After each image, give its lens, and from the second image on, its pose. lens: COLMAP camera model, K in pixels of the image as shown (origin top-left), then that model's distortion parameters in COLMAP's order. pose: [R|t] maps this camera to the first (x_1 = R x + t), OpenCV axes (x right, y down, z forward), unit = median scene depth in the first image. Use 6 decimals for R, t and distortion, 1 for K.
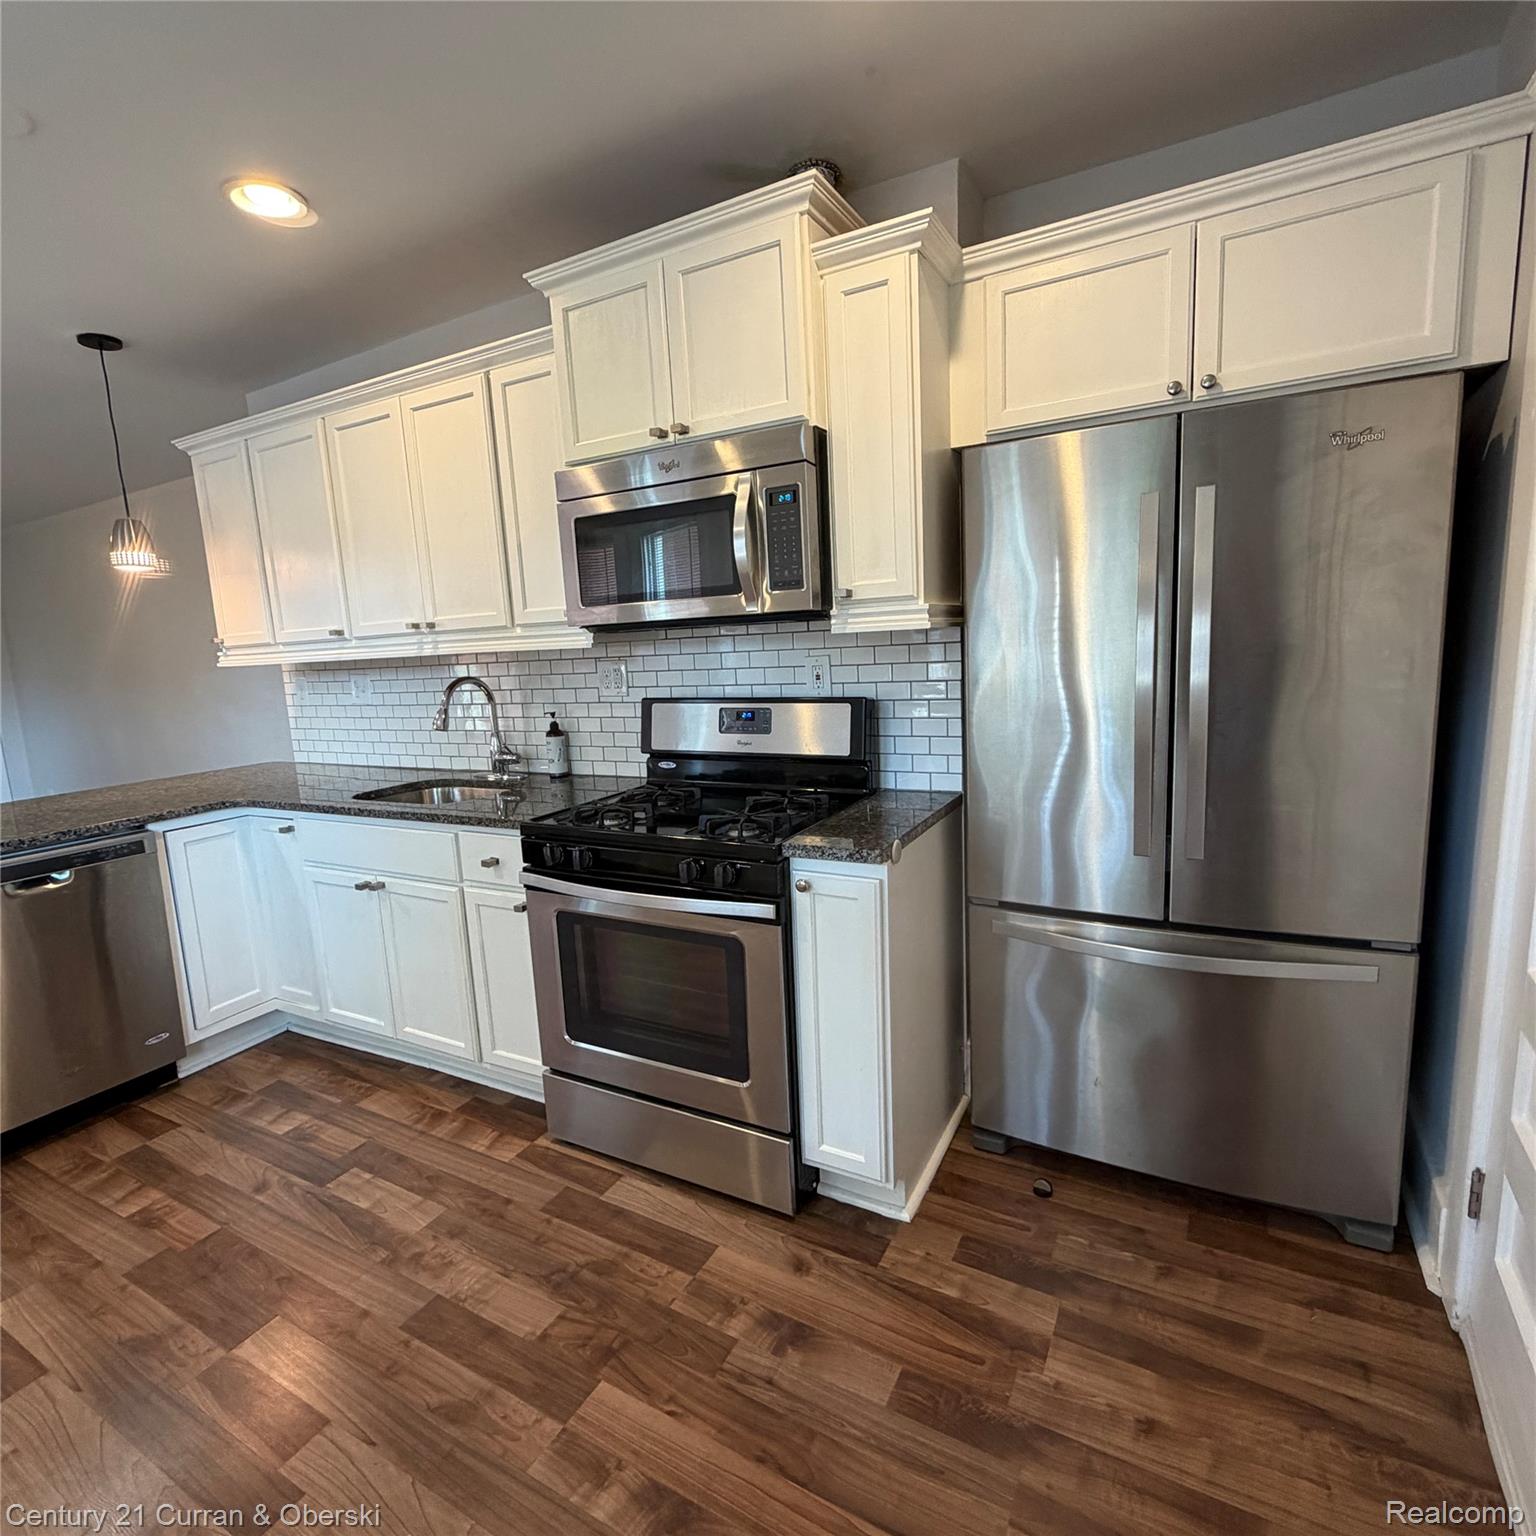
lens RADIAL K [[816.6, 0, 764.3], [0, 816.6, 767.5], [0, 0, 1]] dist [0.000604, -0.000624]
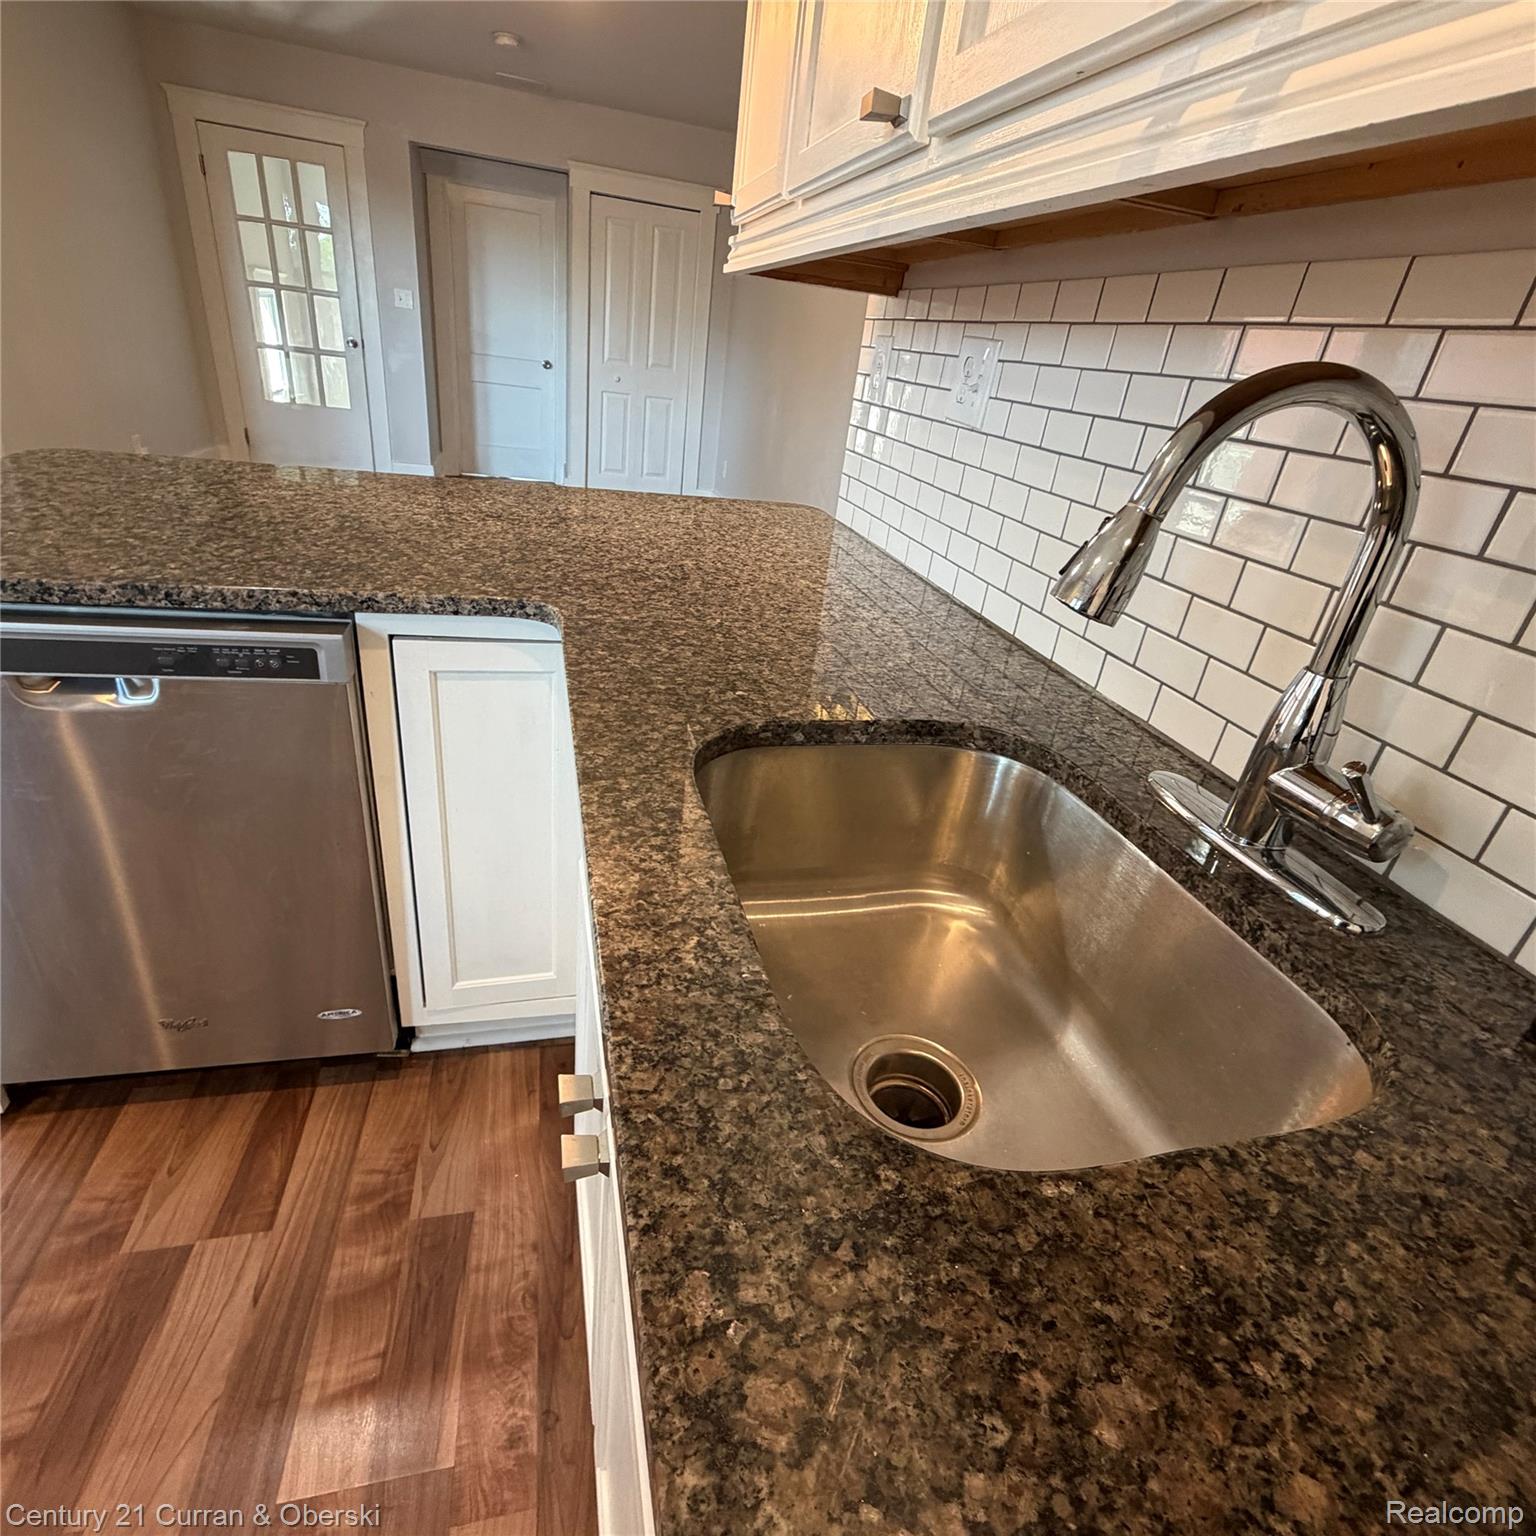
lens RADIAL K [[816.6, 0, 764.2], [0, 816.6, 768.5], [0, 0, 1]] dist [0.000604, -0.000624]
pose [[0.666837, 0.449948, -0.594033, -0.337870], [-0.258720, 0.887344, 0.381687, -0.075470], [0.698851, -0.100835, 0.708124, 0.866140]]
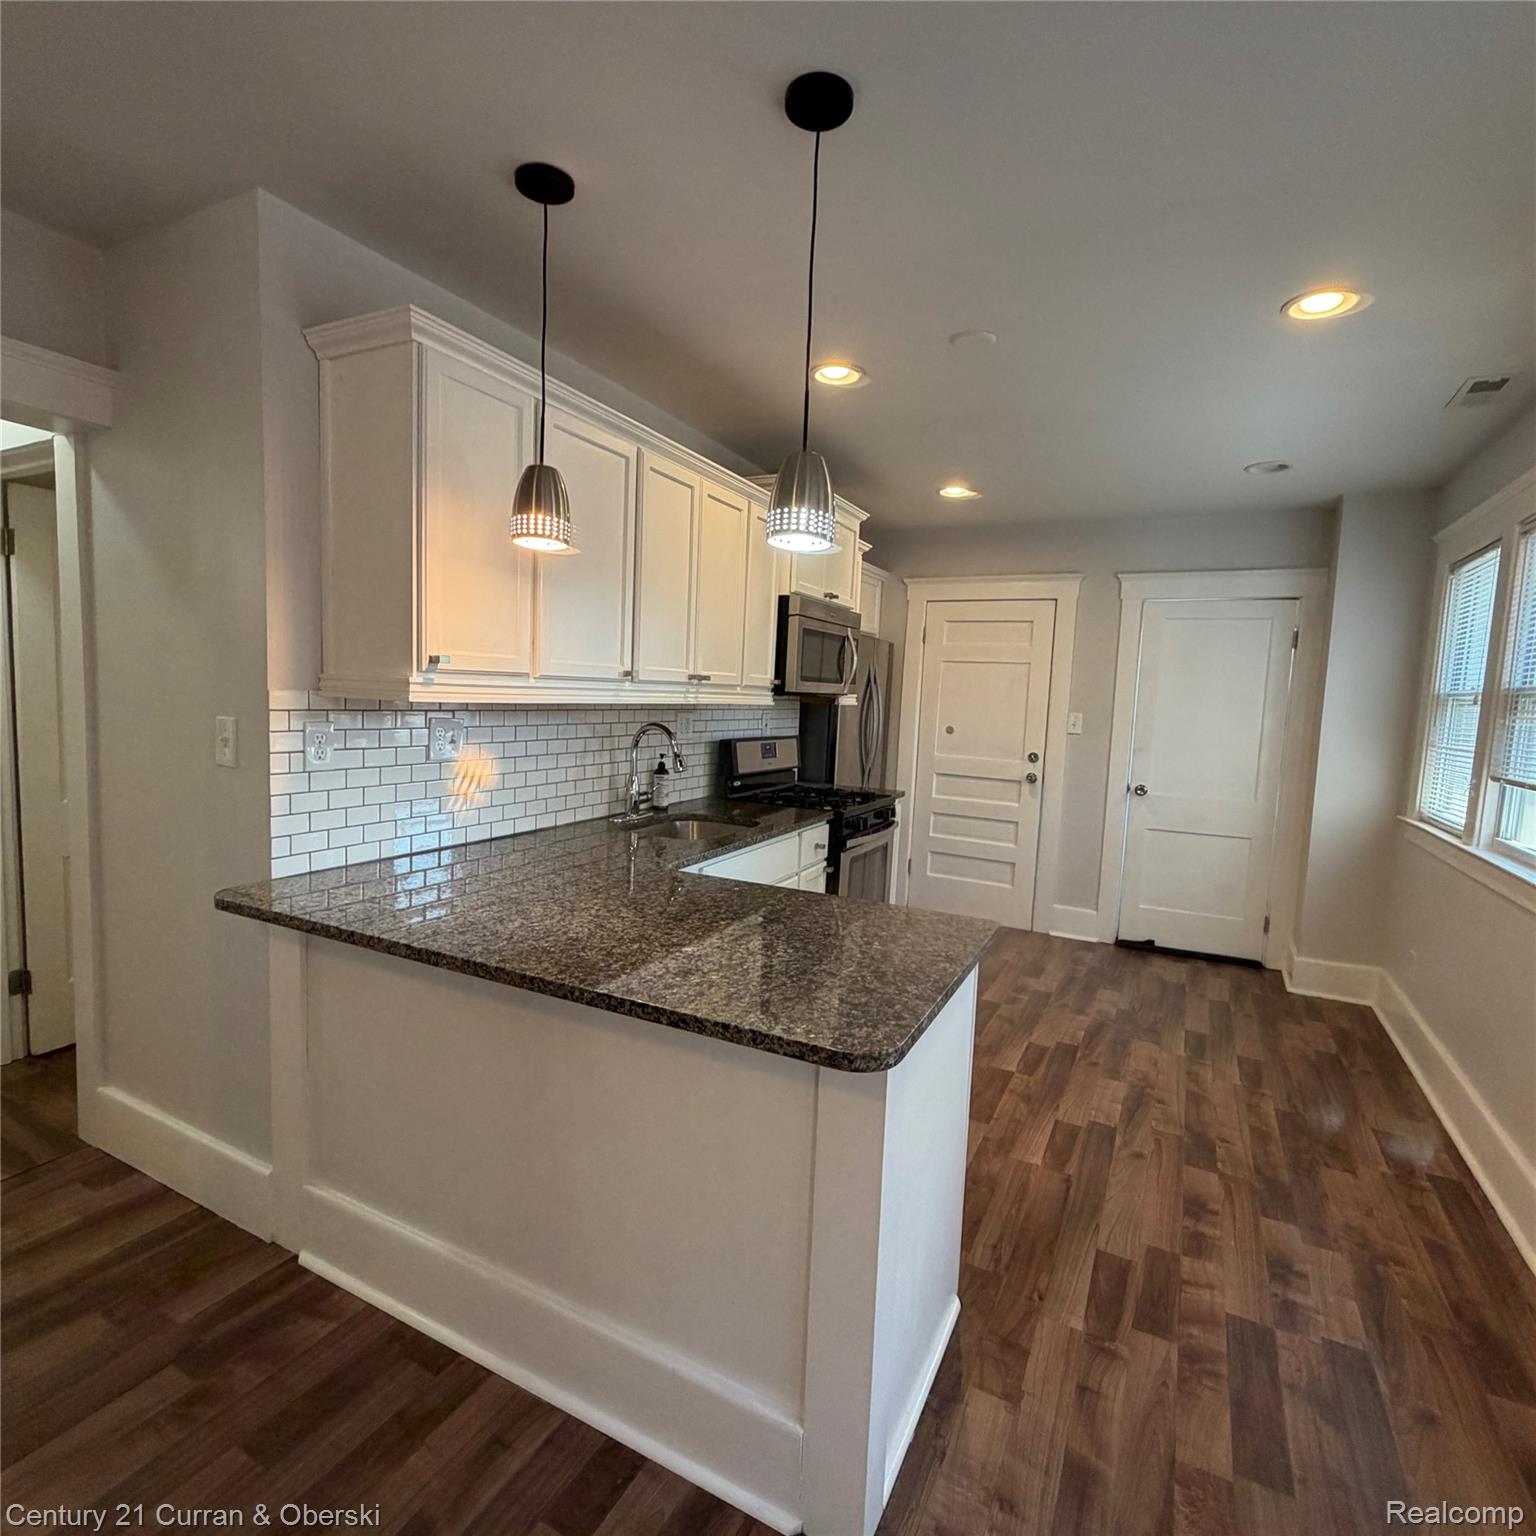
lens RADIAL K [[816.6, 0, 761.7], [0, 816.6, 767.4], [0, 0, 1]] dist [0.000604, -0.000624]
pose [[-0.028859, -0.044421, 0.998596, -1.632447], [0.114287, 0.992314, 0.047445, -0.099431], [-0.993029, 0.115495, -0.023560, 1.006513]]
